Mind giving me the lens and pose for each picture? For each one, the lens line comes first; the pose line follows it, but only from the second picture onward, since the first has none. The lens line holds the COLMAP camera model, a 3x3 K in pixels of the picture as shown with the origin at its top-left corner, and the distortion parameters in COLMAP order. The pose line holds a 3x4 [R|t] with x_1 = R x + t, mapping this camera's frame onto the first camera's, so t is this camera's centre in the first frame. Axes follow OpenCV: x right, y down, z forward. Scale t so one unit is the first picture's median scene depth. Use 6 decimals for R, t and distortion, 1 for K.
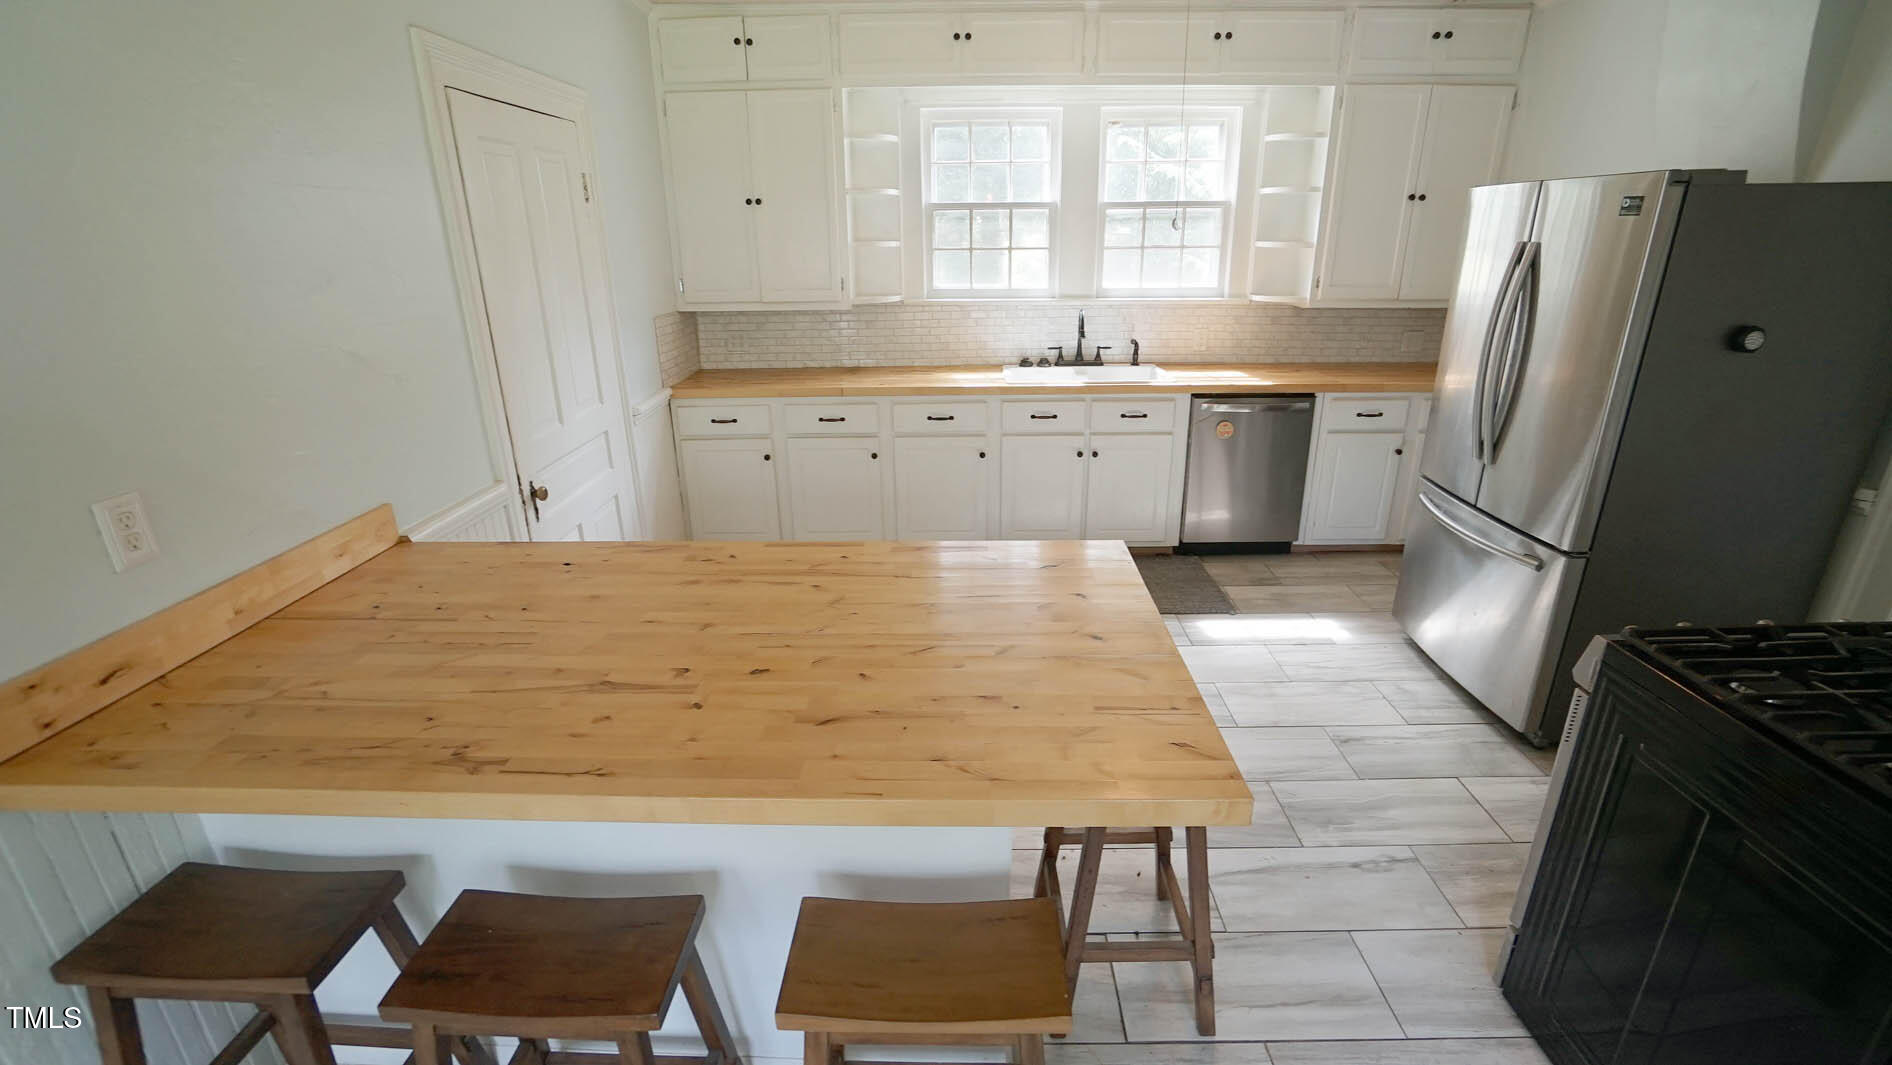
lens RADIAL K [[831.3, 0, 944.5], [0, 831.3, 540.8], [0, 0, 1]] dist [-0.052363, 0.016908]
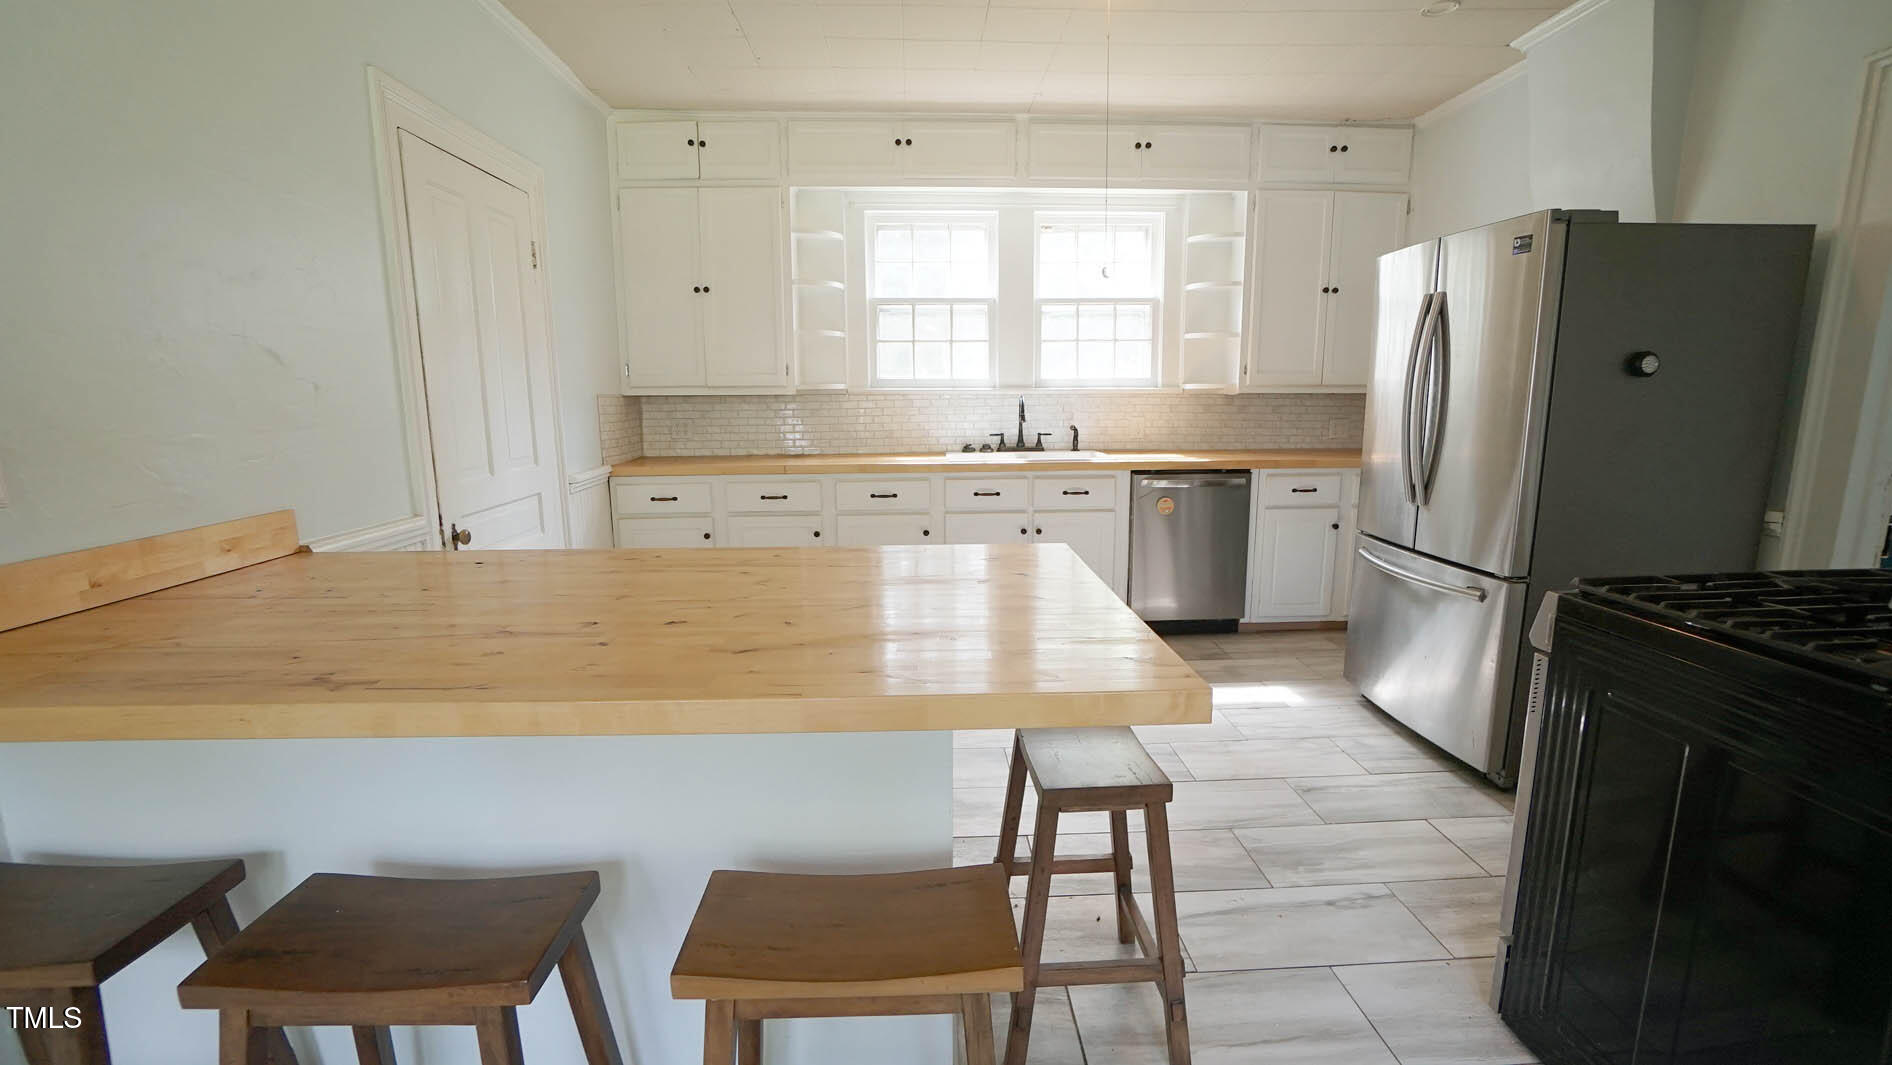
lens RADIAL K [[831.3, 0, 940.4], [0, 831.3, 544.6], [0, 0, 1]] dist [-0.052363, 0.016908]
pose [[0.998417, -0.004185, 0.056090, 0.007573], [0.013816, 0.984923, -0.172440, 0.095069], [-0.054523, 0.172941, 0.983422, 0.027553]]
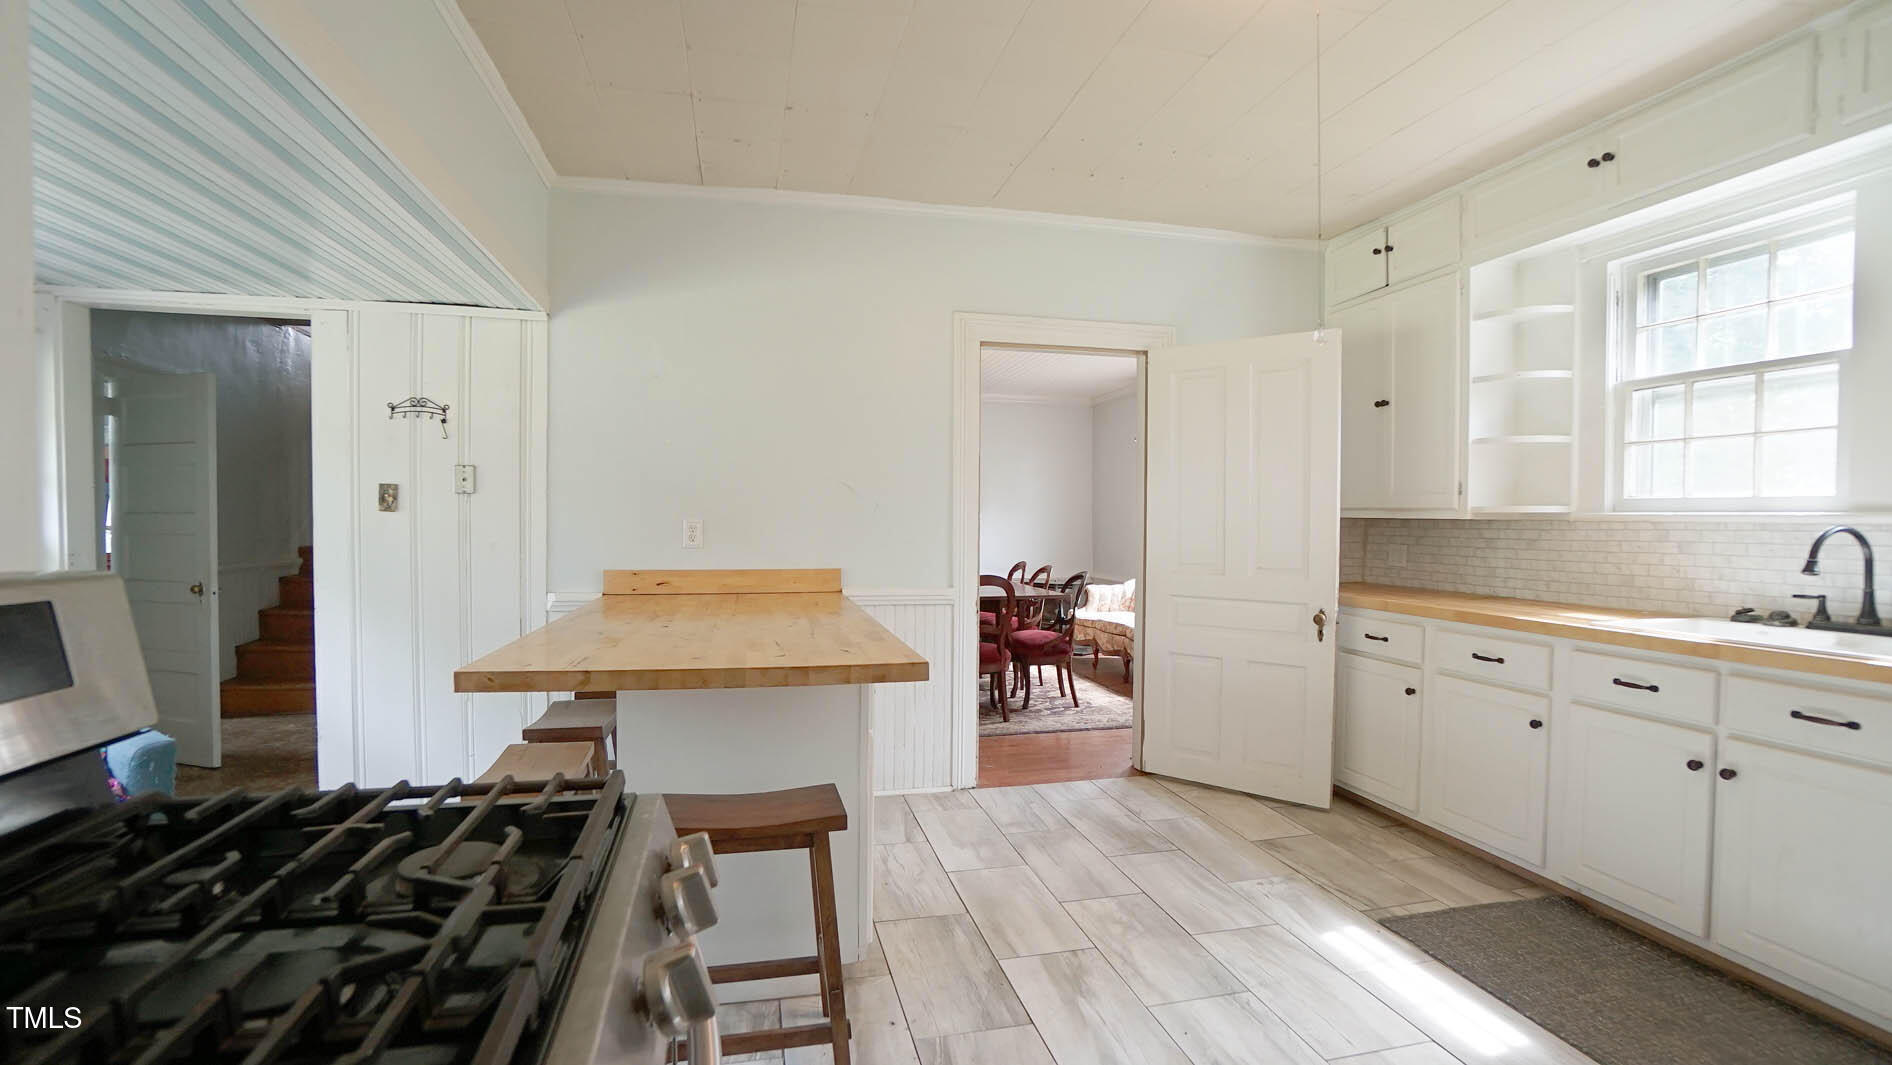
lens RADIAL K [[831.3, 0, 945.6], [0, 831.3, 558.5], [0, 0, 1]] dist [-0.052363, 0.016908]
pose [[0.257823, 0.061248, -0.964249, 0.624088], [-0.346504, 0.937464, -0.033102, -0.048450], [0.901922, 0.342651, 0.262922, 0.412007]]
